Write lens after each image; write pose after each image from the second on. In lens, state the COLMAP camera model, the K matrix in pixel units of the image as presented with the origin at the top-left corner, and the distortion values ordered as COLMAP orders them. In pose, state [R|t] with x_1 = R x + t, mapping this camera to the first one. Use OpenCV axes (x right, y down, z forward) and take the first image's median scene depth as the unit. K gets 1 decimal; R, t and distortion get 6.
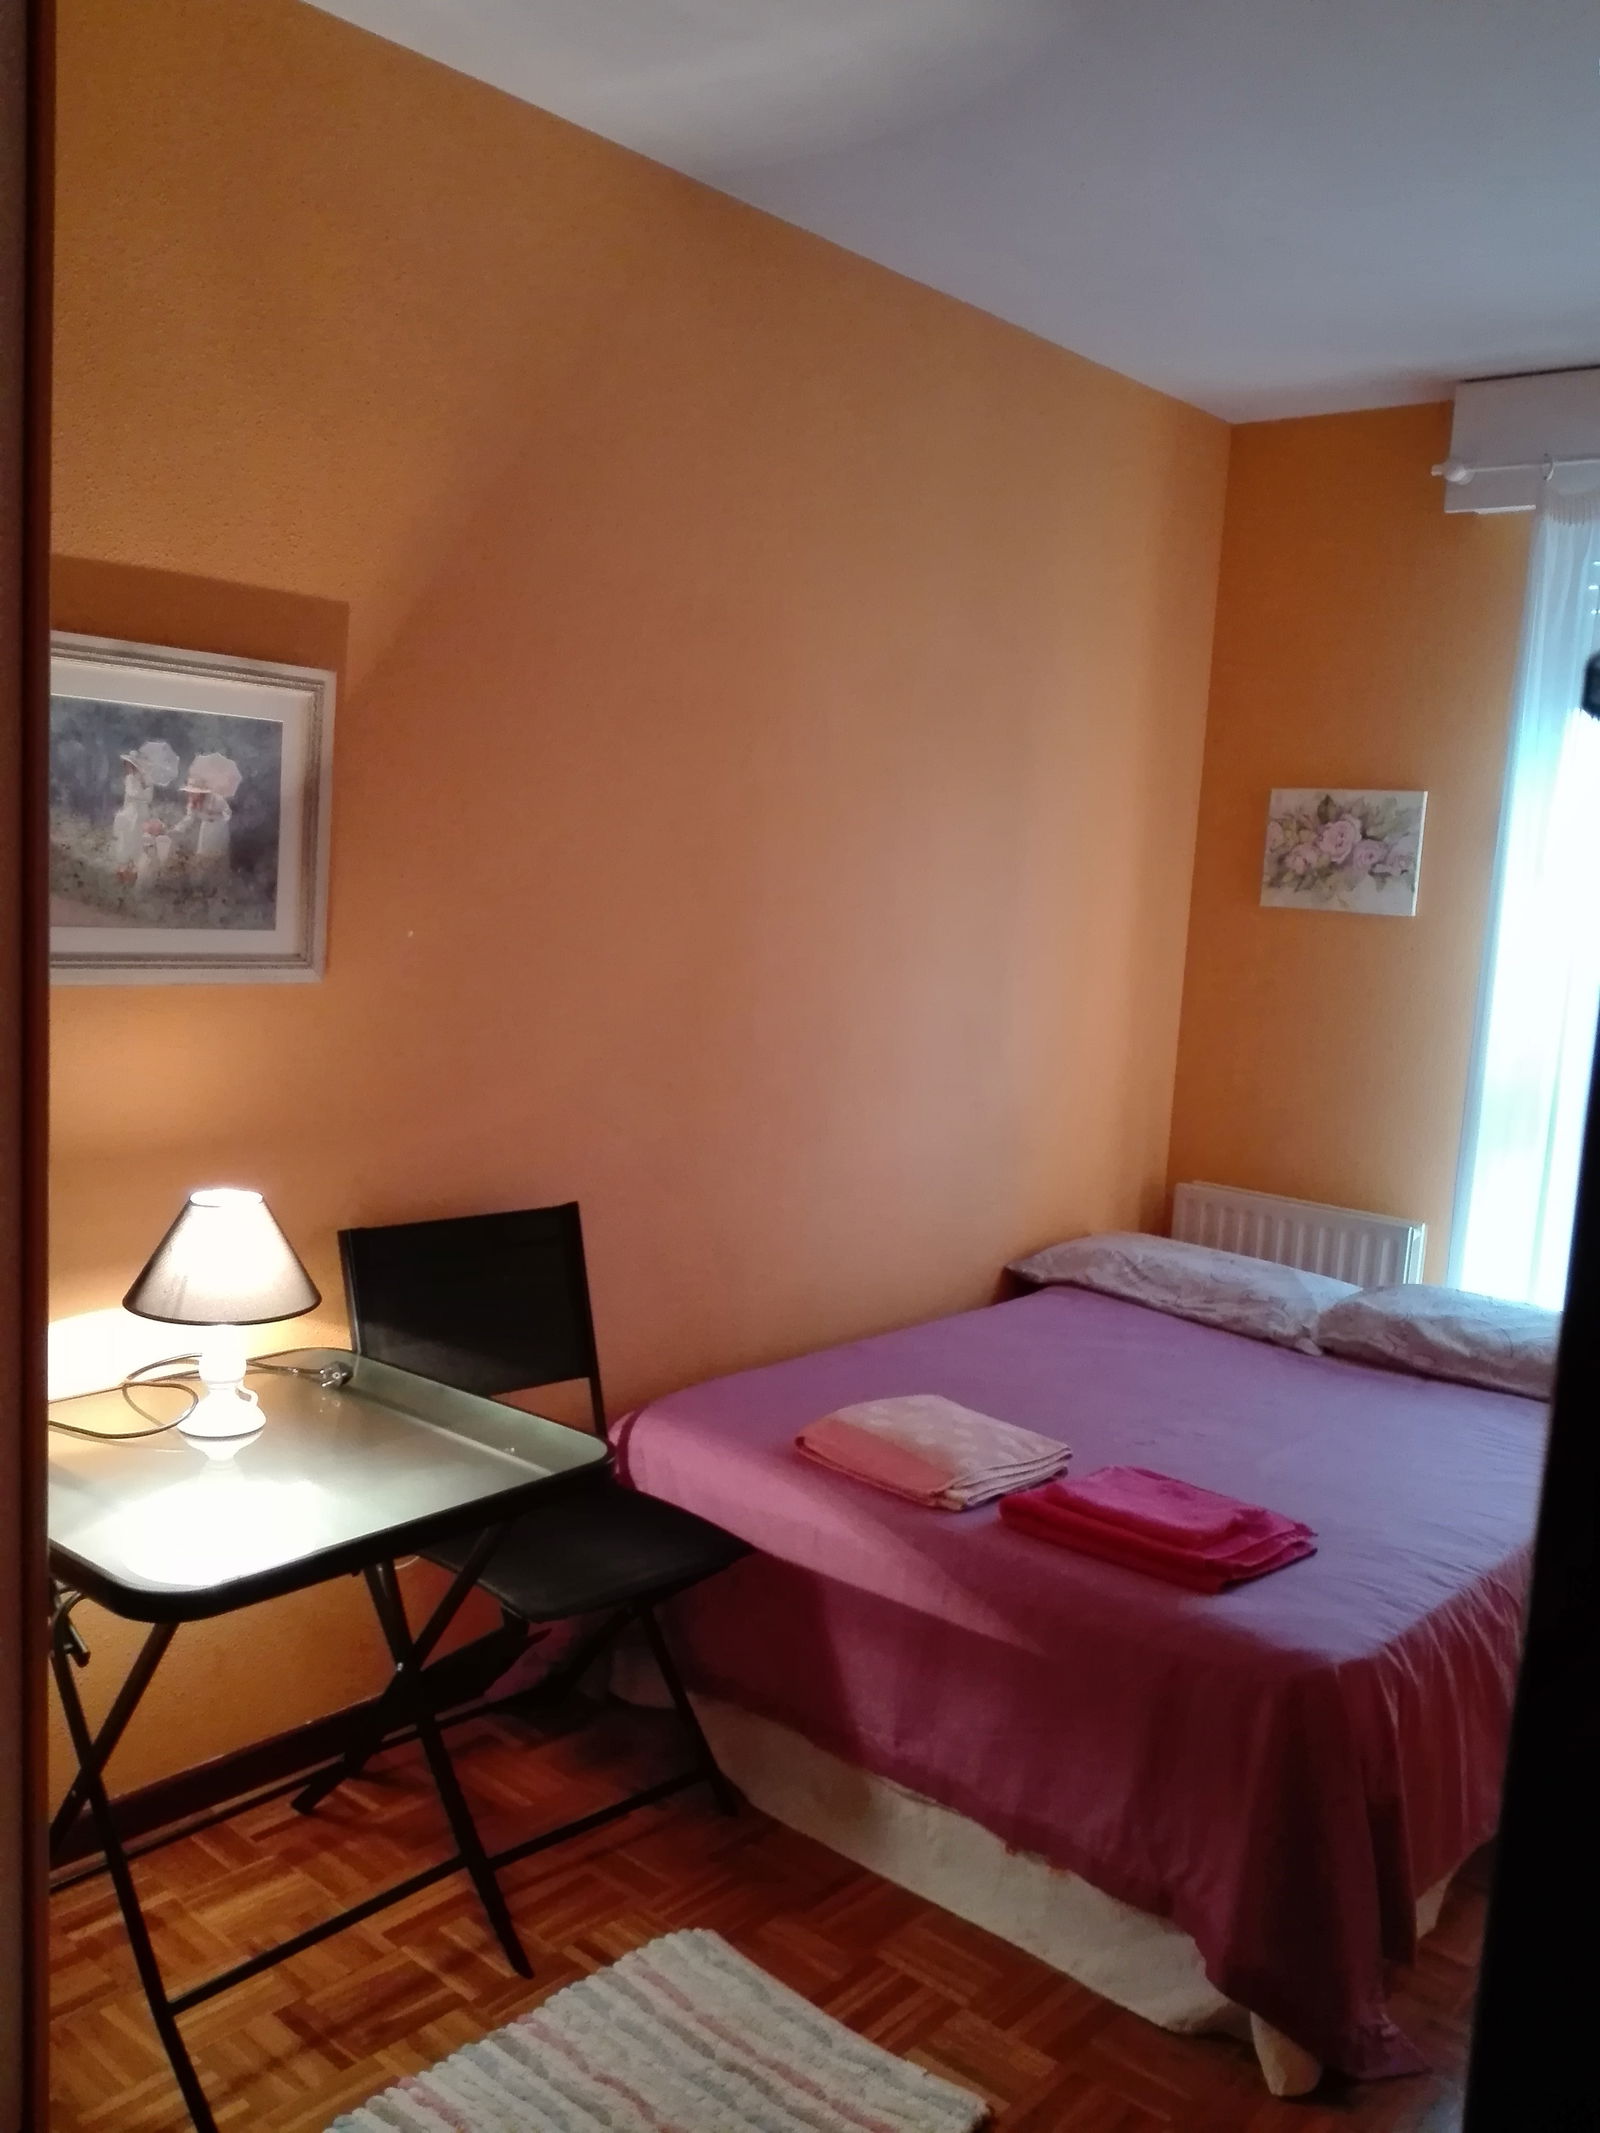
lens RADIAL K [[1702.2, 0, 775.4], [0, 1702.2, 1075.3], [0, 0, 1]] dist [0.117705, -0.214523]
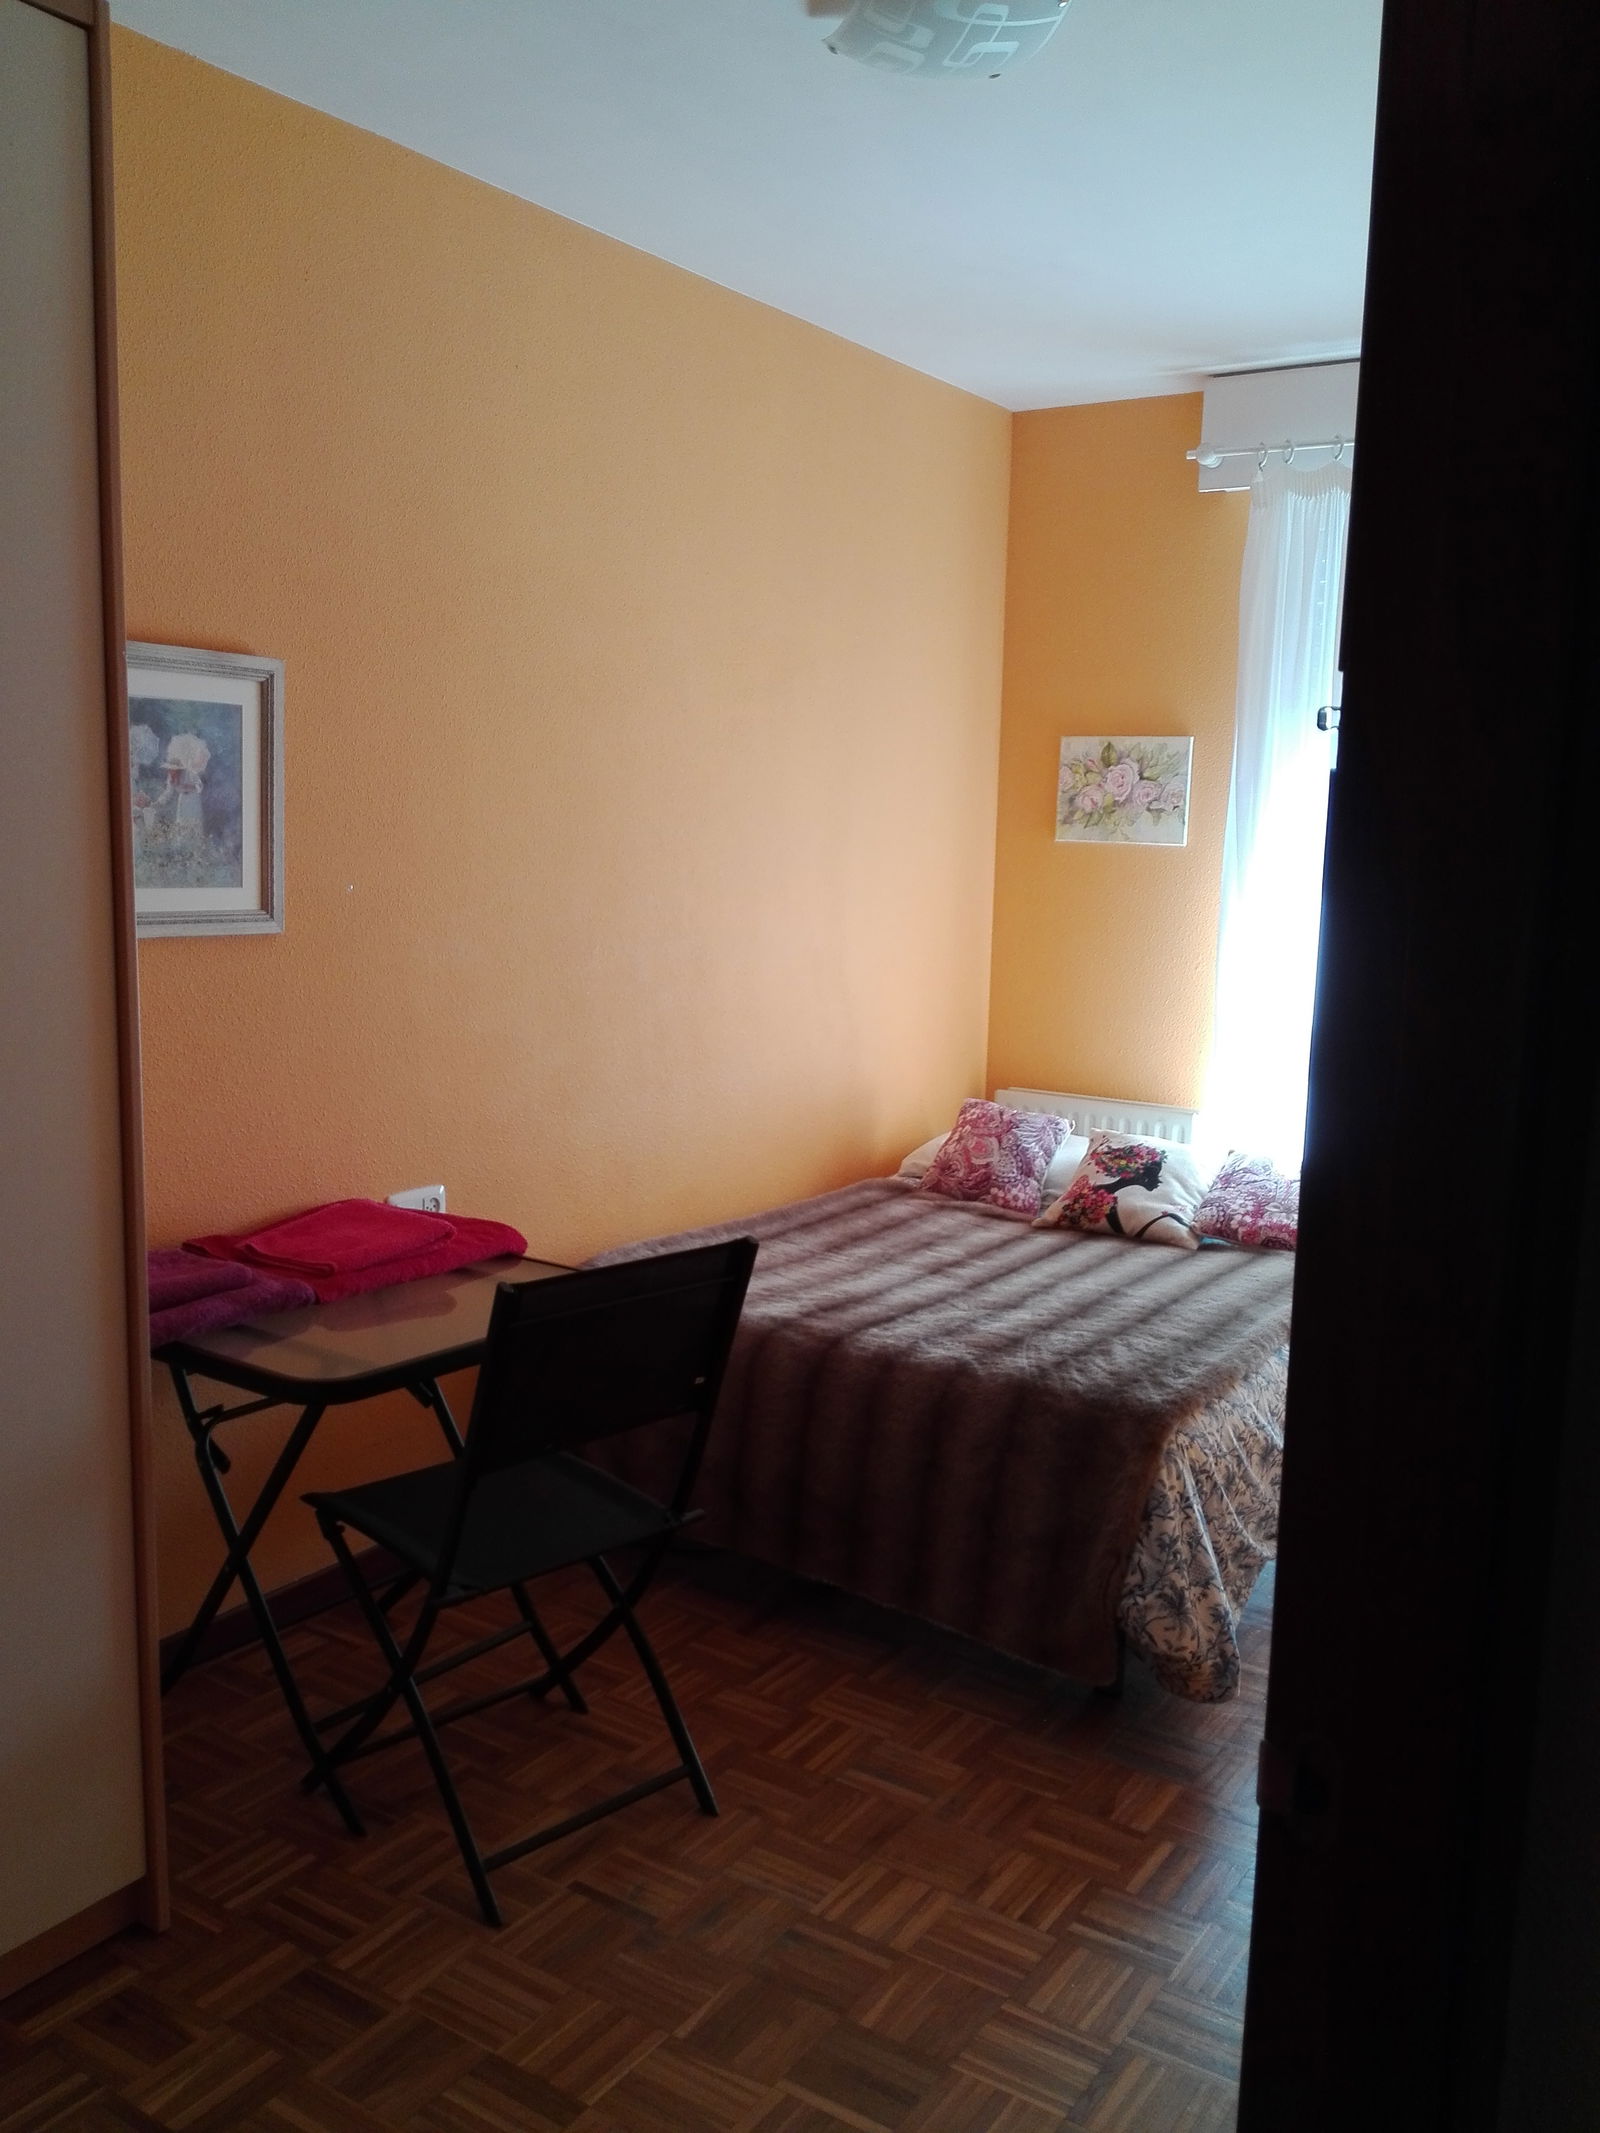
lens RADIAL K [[1702.2, 0, 775.4], [0, 1702.2, 1075.3], [0, 0, 1]] dist [0.117705, -0.214523]
pose [[0.990984, -0.052172, 0.123402, -0.053224], [0.048944, 0.998379, 0.029052, 0.014828], [-0.124717, -0.022750, 0.991931, -0.111266]]
